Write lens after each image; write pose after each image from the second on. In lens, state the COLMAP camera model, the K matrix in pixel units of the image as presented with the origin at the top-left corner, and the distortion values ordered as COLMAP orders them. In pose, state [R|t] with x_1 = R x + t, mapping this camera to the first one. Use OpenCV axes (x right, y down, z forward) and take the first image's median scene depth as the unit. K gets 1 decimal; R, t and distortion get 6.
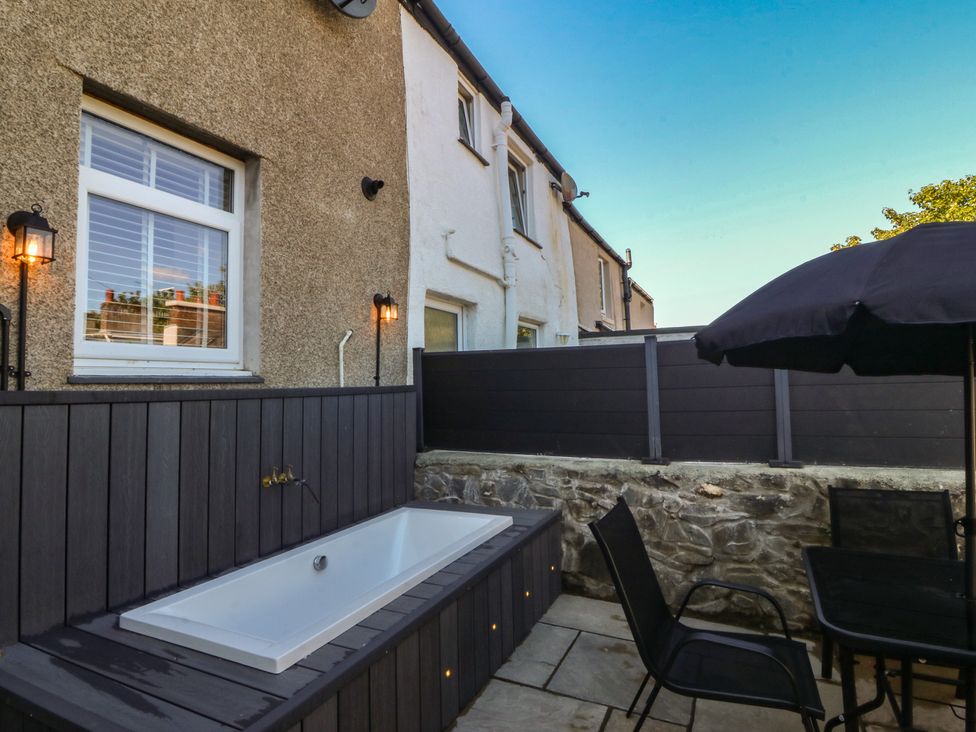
lens RADIAL K [[521.8, 0, 486.8], [0, 521.8, 356.9], [0, 0, 1]] dist [0.003339, -0.016269]
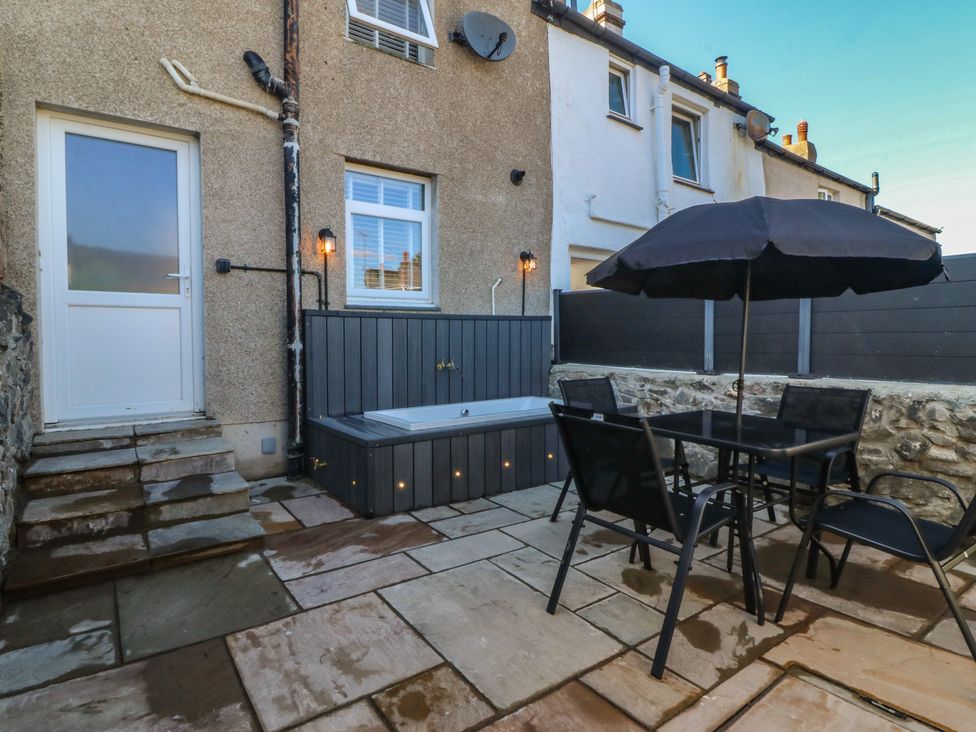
lens RADIAL K [[521.8, 0, 486.8], [0, 521.8, 356.9], [0, 0, 1]] dist [0.003339, -0.016269]
pose [[0.884400, 0.037904, -0.465187, 0.453608], [0.010481, 0.994833, 0.100986, 0.025355], [0.466611, -0.094188, 0.879433, -0.401469]]
